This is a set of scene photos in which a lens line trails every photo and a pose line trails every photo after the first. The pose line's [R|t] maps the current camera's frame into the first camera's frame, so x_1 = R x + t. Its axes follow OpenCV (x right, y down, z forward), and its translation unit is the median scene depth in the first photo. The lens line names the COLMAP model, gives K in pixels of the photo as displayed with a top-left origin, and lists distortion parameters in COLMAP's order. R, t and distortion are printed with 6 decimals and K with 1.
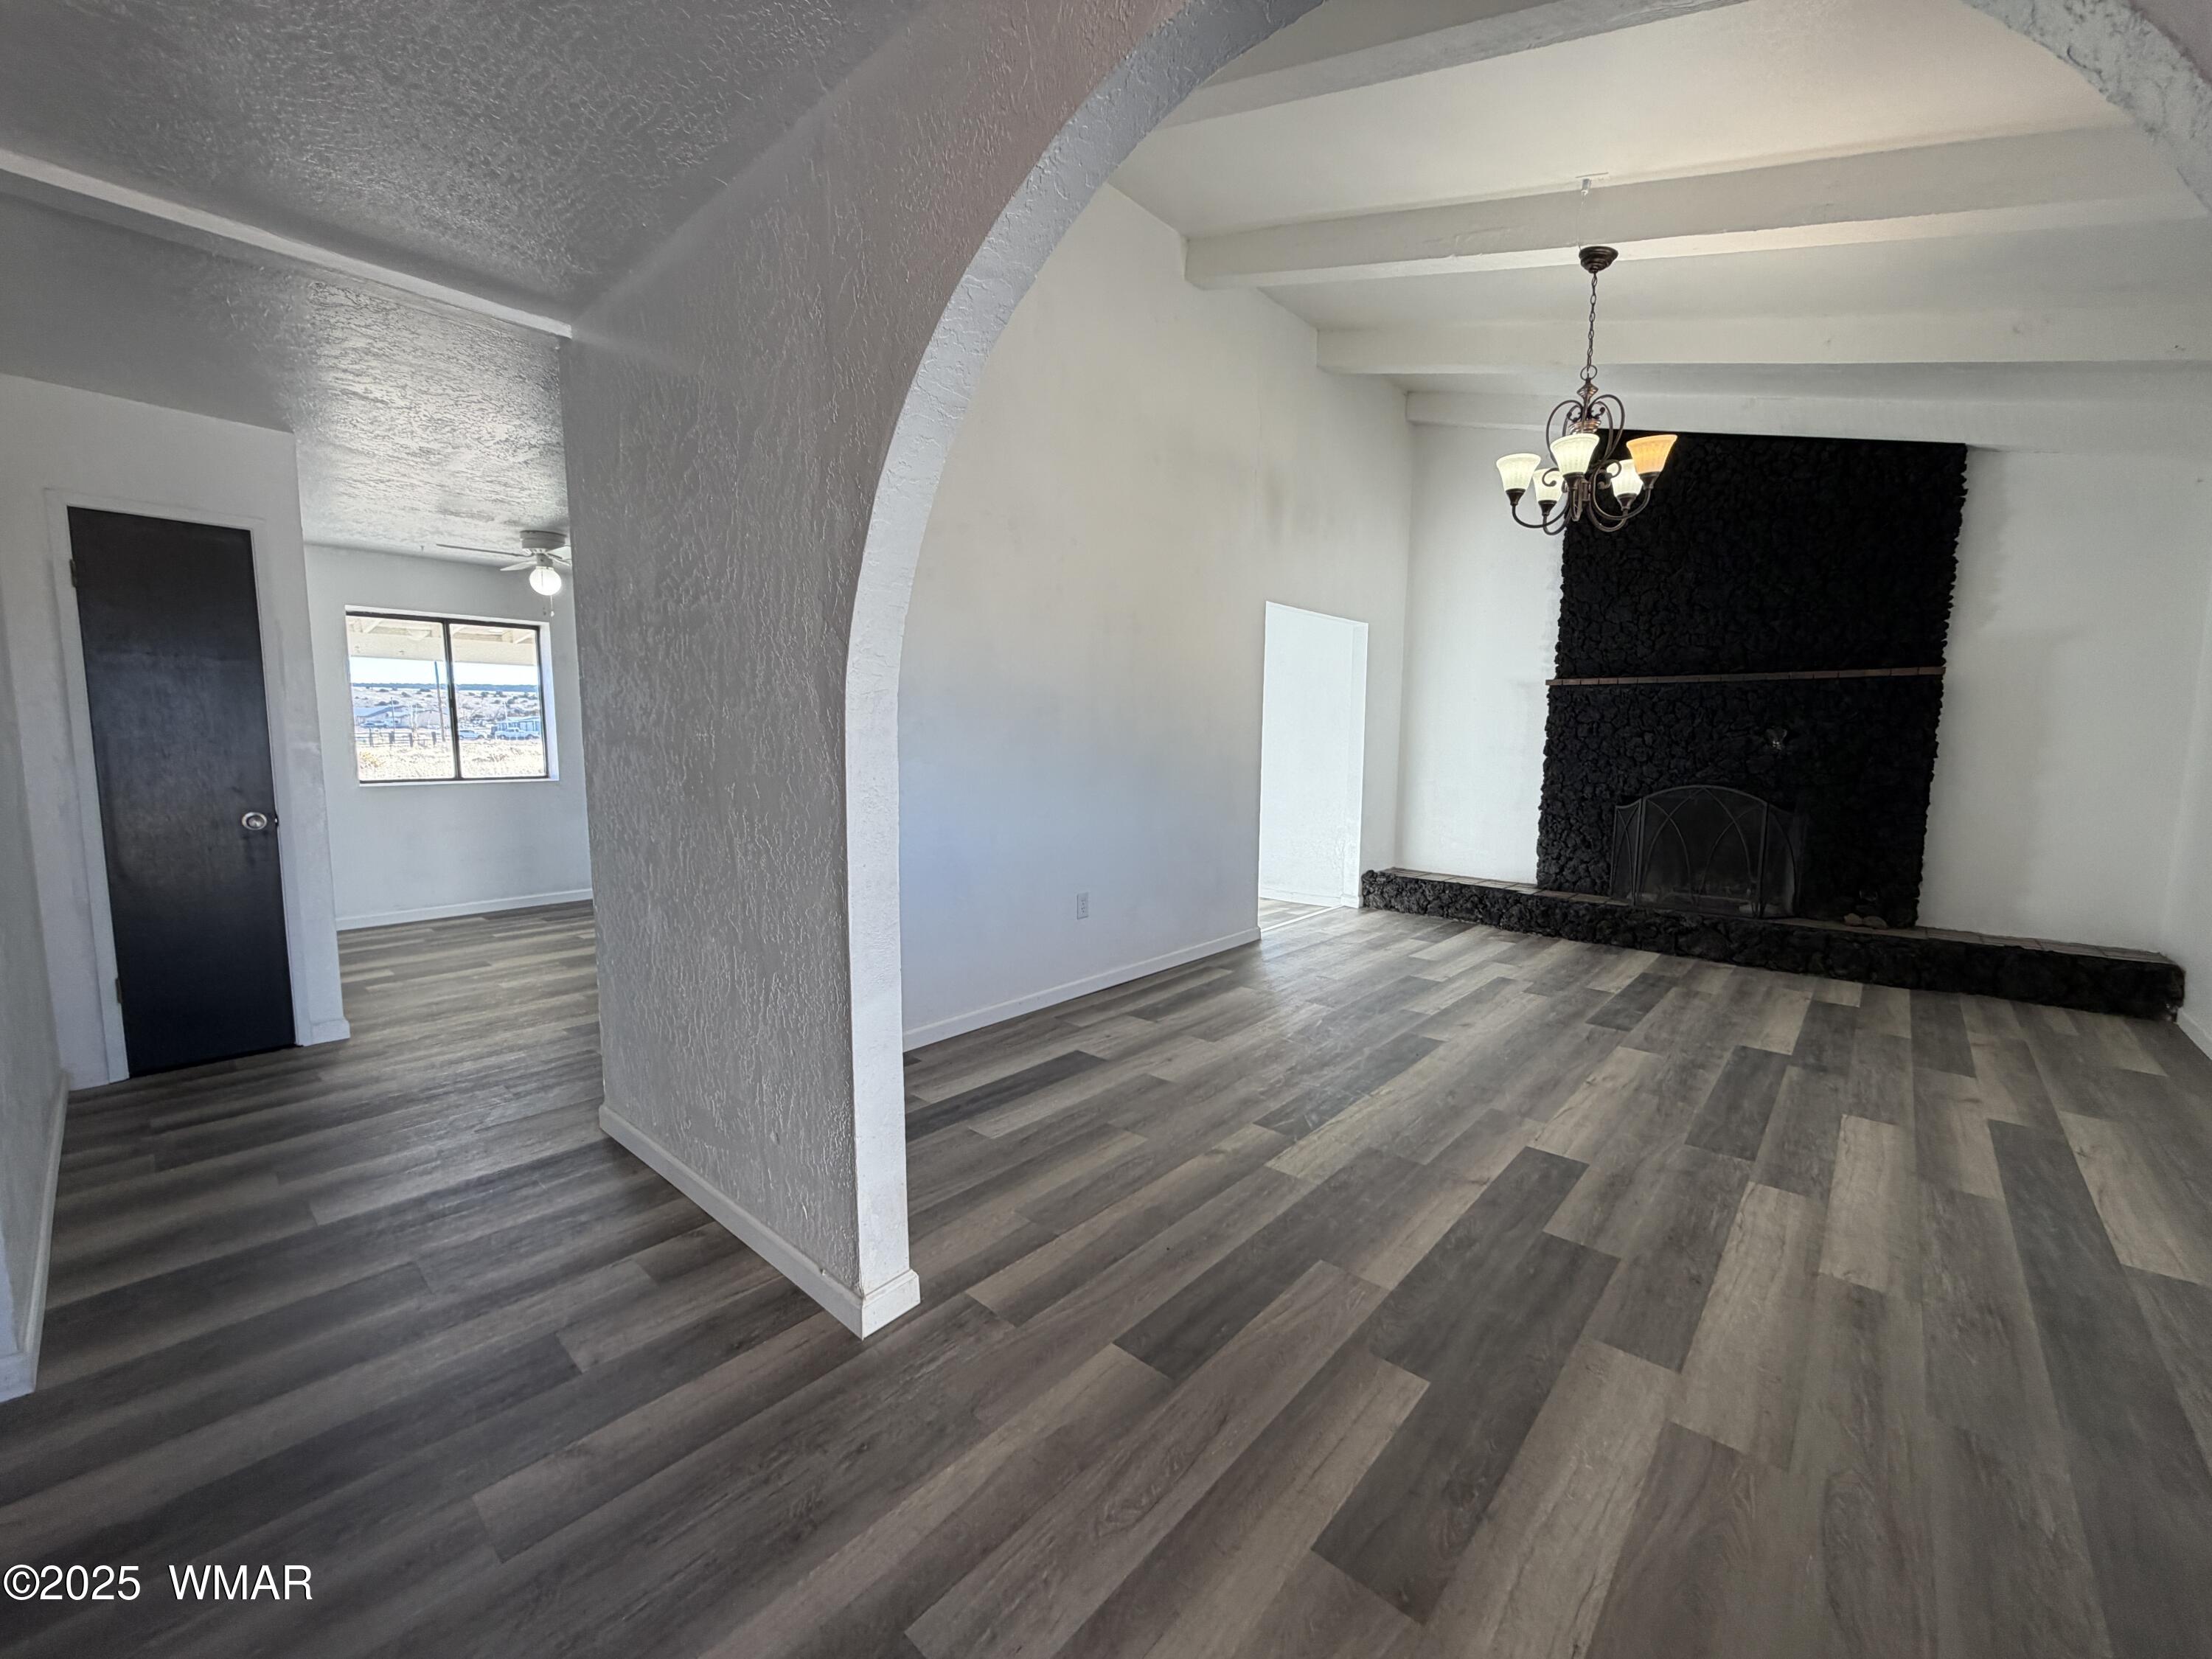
lens RADIAL K [[878.9, 0, 1097.1], [0, 878.9, 832.2], [0, 0, 1]] dist [-0.000465, 0.000248]
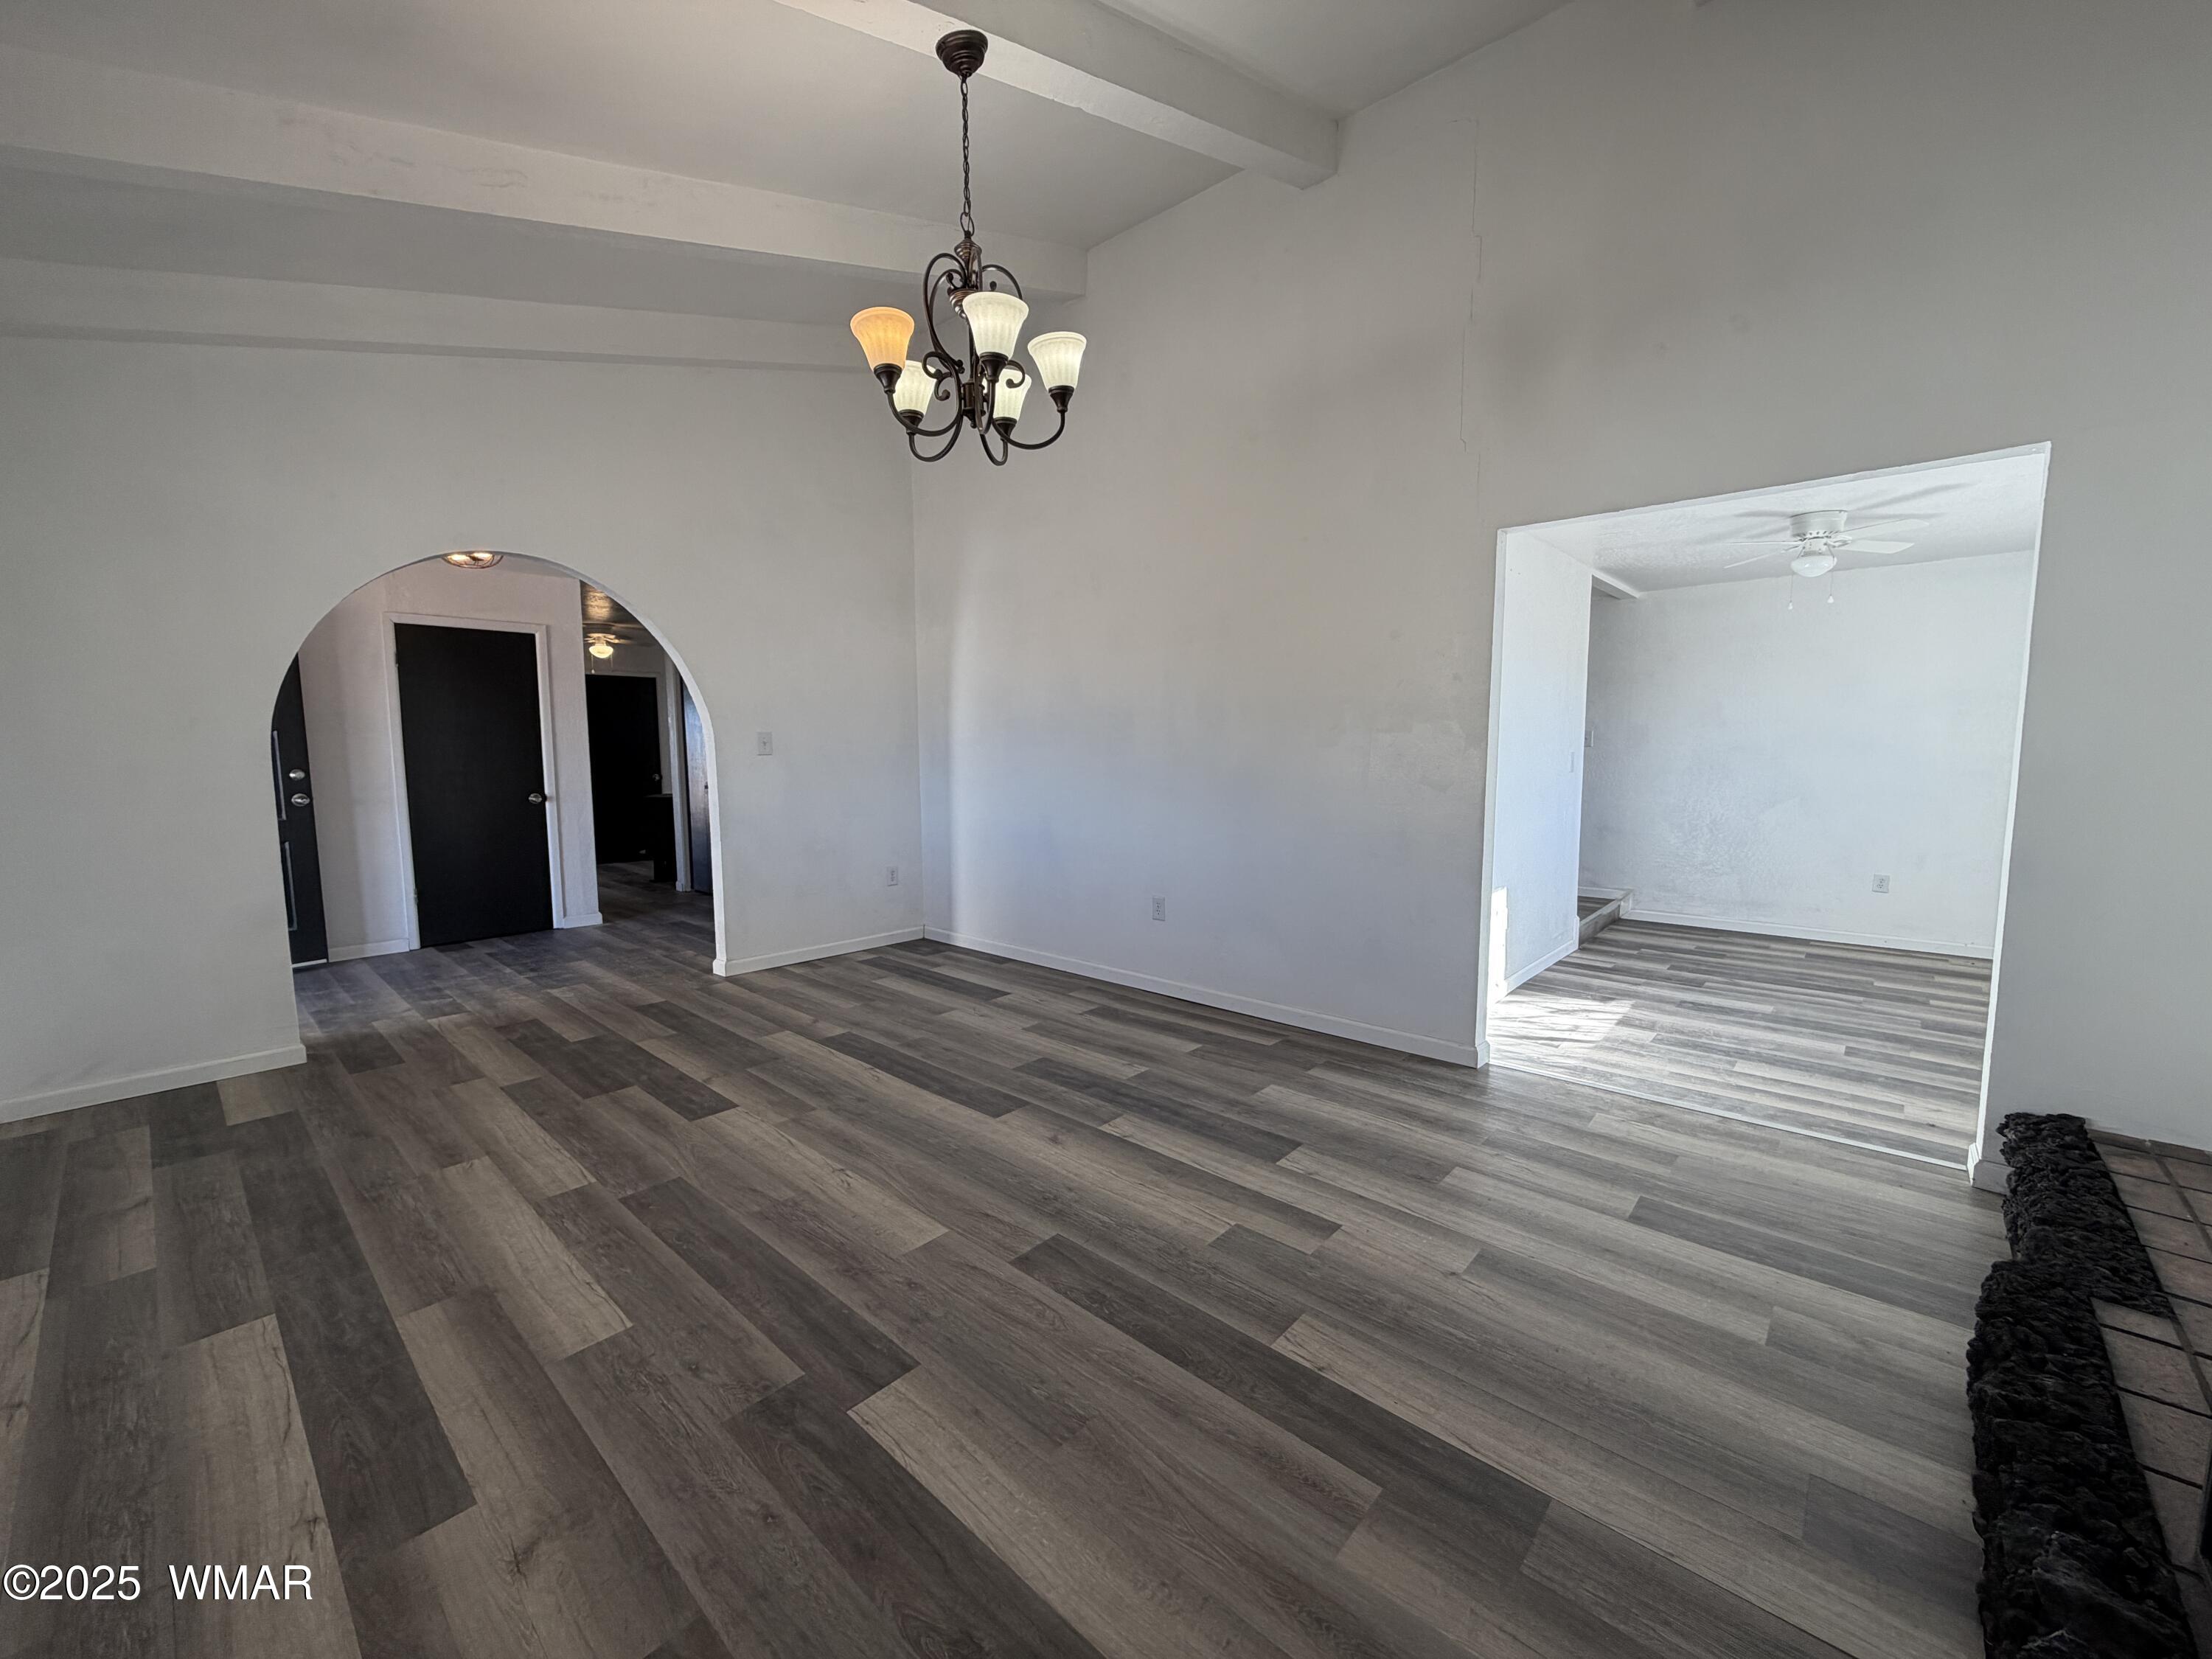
lens RADIAL K [[878.9, 0, 1097.1], [0, 878.9, 832.2], [0, 0, 1]] dist [-0.000465, 0.000248]
pose [[-0.003229, 0.100284, -0.994954, 1.264060], [-0.102766, 0.989658, 0.100084, -0.129509], [0.994700, 0.102571, 0.007110, 1.121730]]
